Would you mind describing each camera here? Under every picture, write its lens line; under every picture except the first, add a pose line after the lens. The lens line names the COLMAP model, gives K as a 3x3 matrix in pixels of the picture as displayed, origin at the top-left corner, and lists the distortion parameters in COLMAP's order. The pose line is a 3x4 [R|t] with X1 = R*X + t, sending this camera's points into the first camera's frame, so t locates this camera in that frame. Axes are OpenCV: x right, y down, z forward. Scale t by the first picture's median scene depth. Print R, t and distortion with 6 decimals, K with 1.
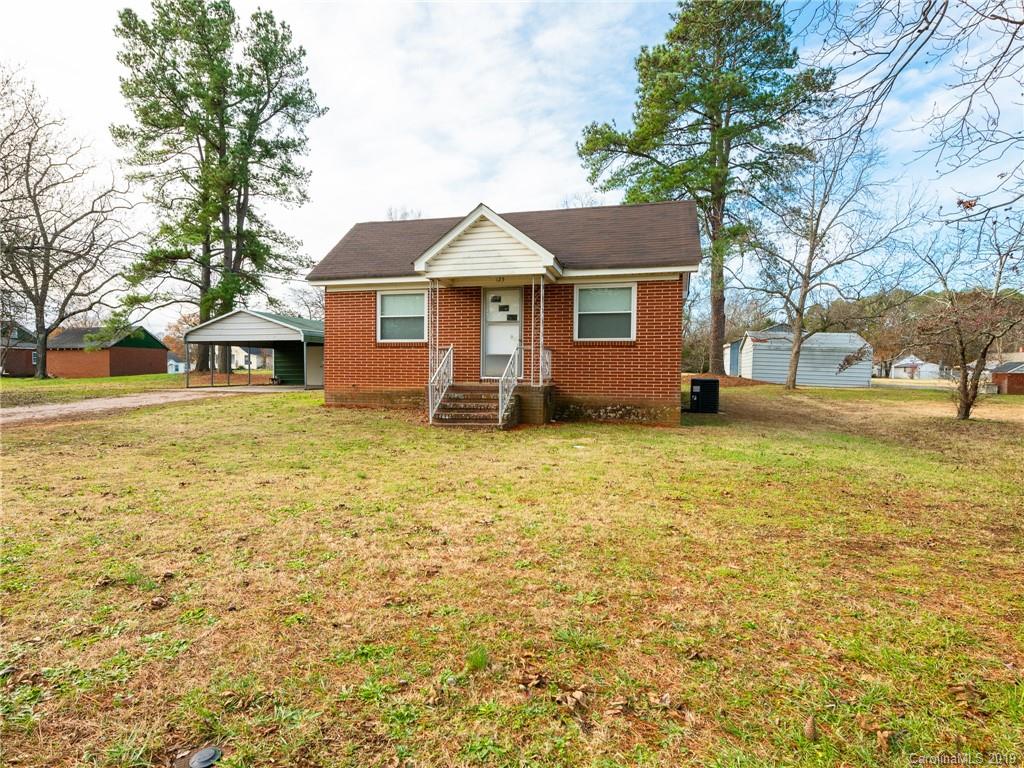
lens RADIAL K [[554.6, 0, 507.1], [0, 554.6, 371.2], [0, 0, 1]] dist [0.016869, -0.011021]
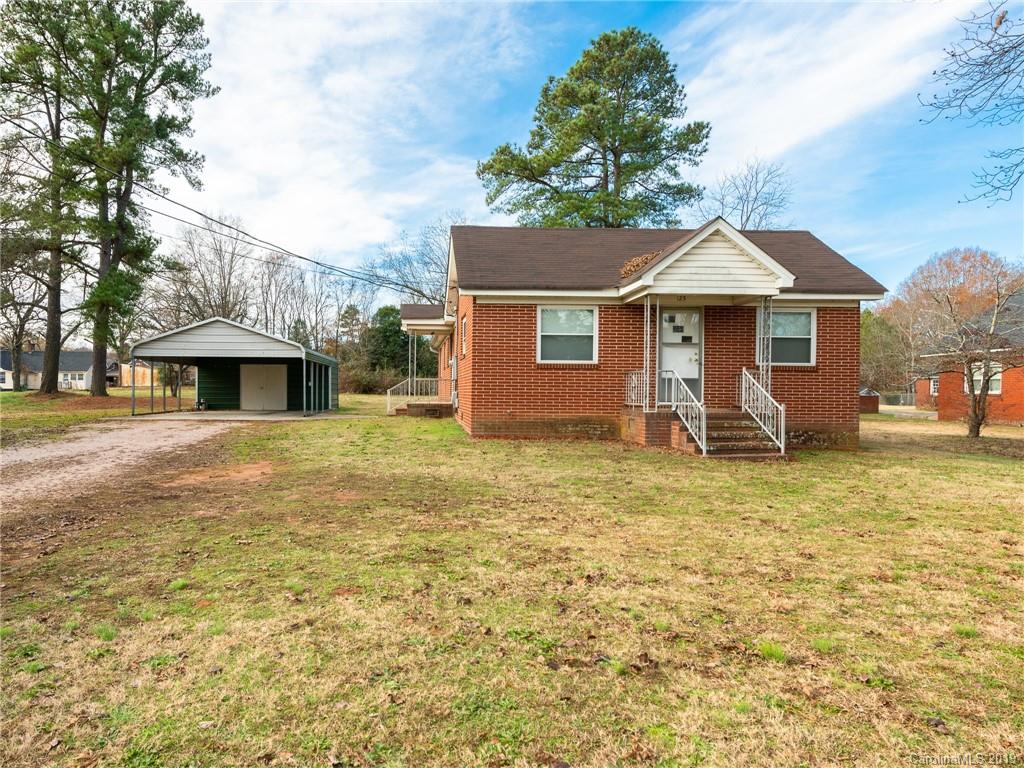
lens RADIAL K [[554.6, 0, 507.1], [0, 554.6, 371.2], [0, 0, 1]] dist [0.016869, -0.011021]
pose [[0.958971, 0.011030, 0.283288, -0.508717], [-0.001049, 0.999374, -0.035361, -0.007971], [-0.283501, 0.033613, 0.958383, 0.169439]]
